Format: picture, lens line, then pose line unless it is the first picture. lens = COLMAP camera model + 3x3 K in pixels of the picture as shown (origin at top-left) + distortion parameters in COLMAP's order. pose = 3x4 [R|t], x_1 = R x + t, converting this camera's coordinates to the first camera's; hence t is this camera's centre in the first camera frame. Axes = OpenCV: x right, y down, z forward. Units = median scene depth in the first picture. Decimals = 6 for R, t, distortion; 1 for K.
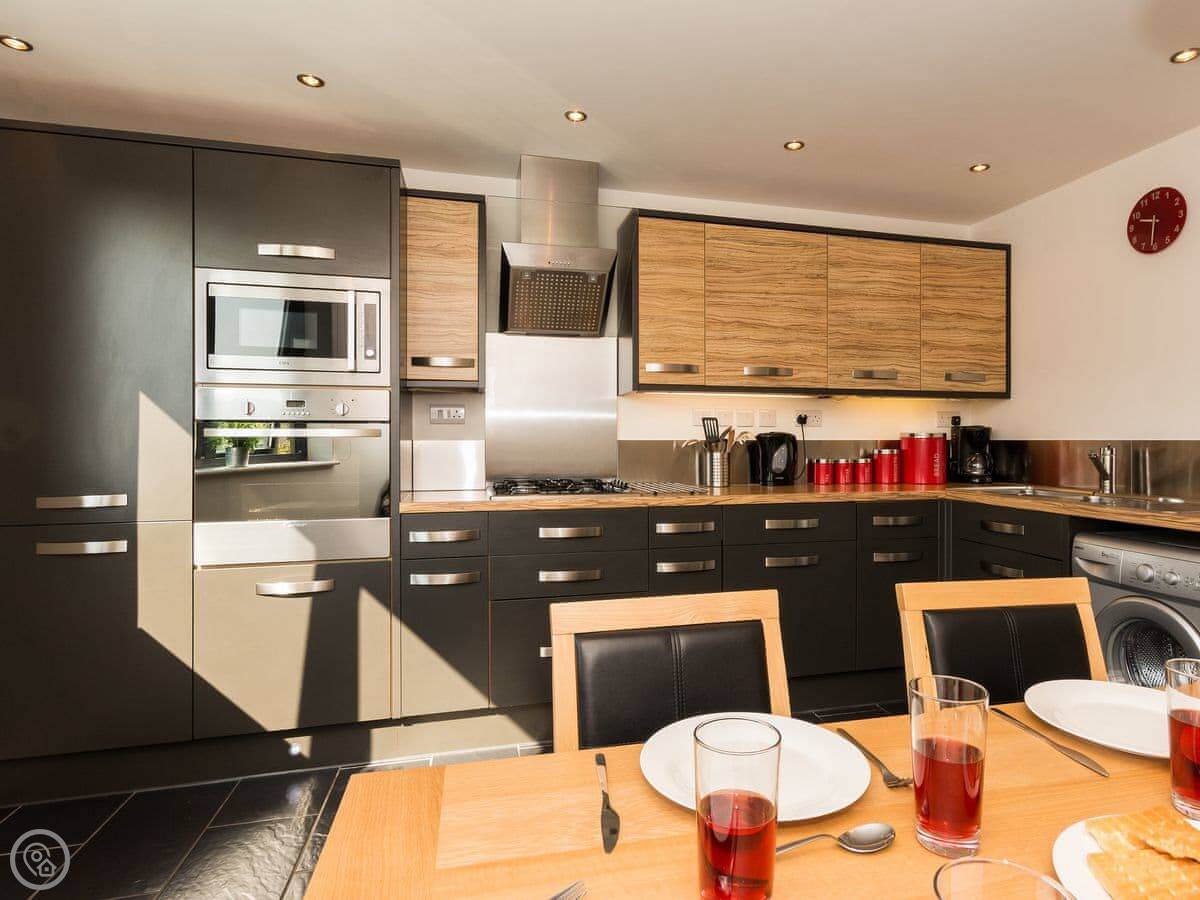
lens RADIAL K [[711.9, 0, 661.9], [0, 711.9, 439.5], [0, 0, 1]] dist [0.000004, 0.002825]
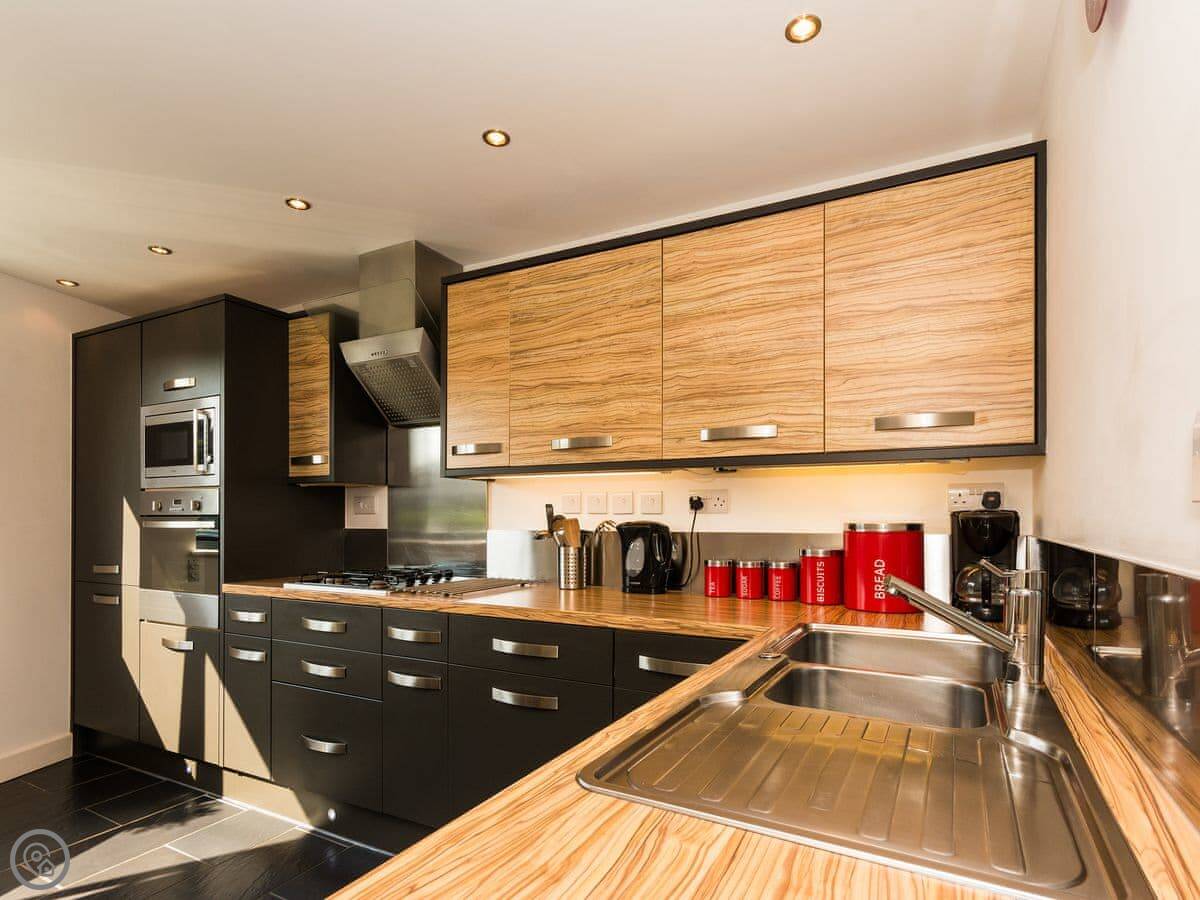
lens RADIAL K [[630.7, 0, 607.1], [0, 630.7, 512.5], [0, 0, 1]] dist [0.002086, 0.001520]
pose [[0.724246, -0.005730, -0.689518, 0.634404], [0.002173, 0.999979, -0.006028, -0.017028], [0.689538, 0.002867, 0.724244, 0.530649]]
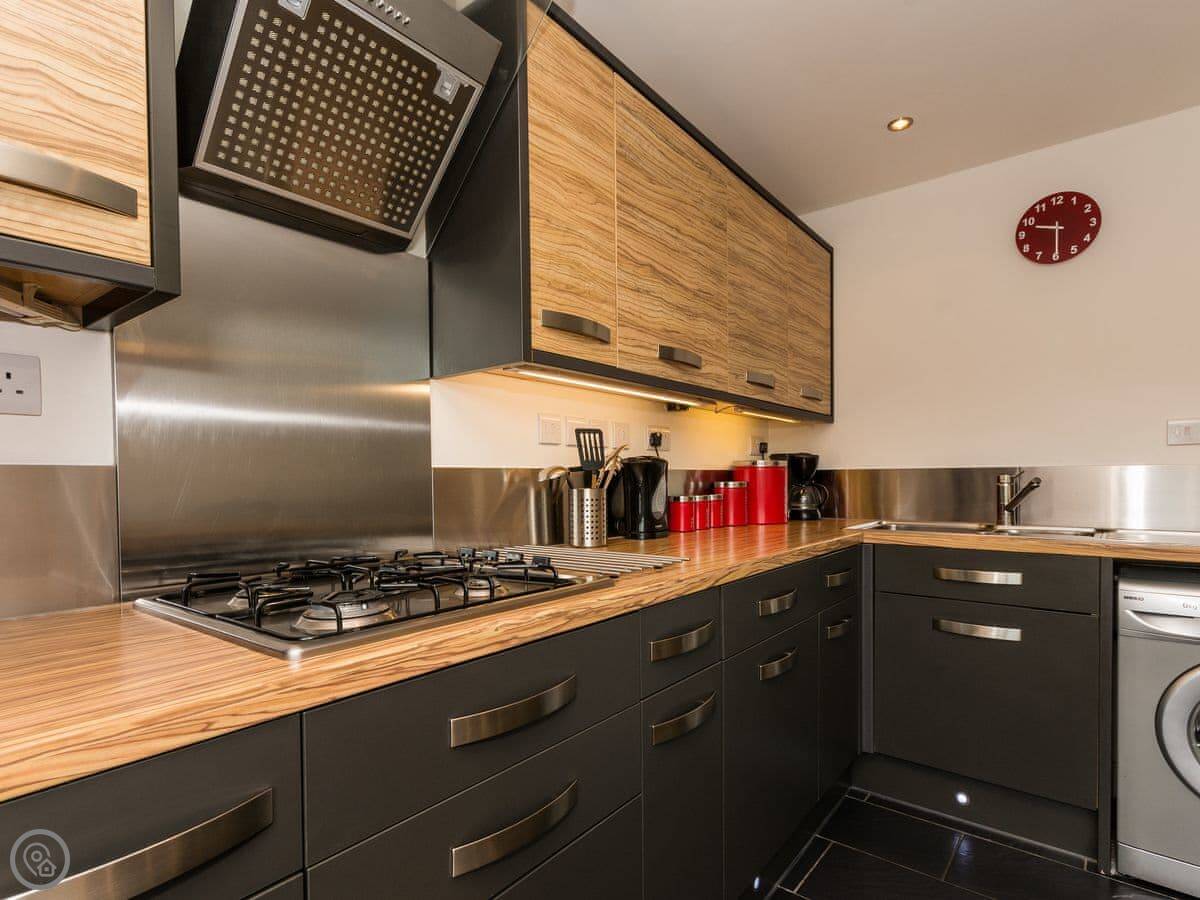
lens RADIAL K [[636.1, 0, 604.3], [0, 636.1, 487.2], [0, 0, 1]] dist [0.012123, 0.000837]
pose [[0.803884, -0.015489, 0.594584, -0.237933], [0.006446, 0.999829, 0.017331, 0.008122], [-0.594751, -0.010099, 0.803846, 0.589432]]
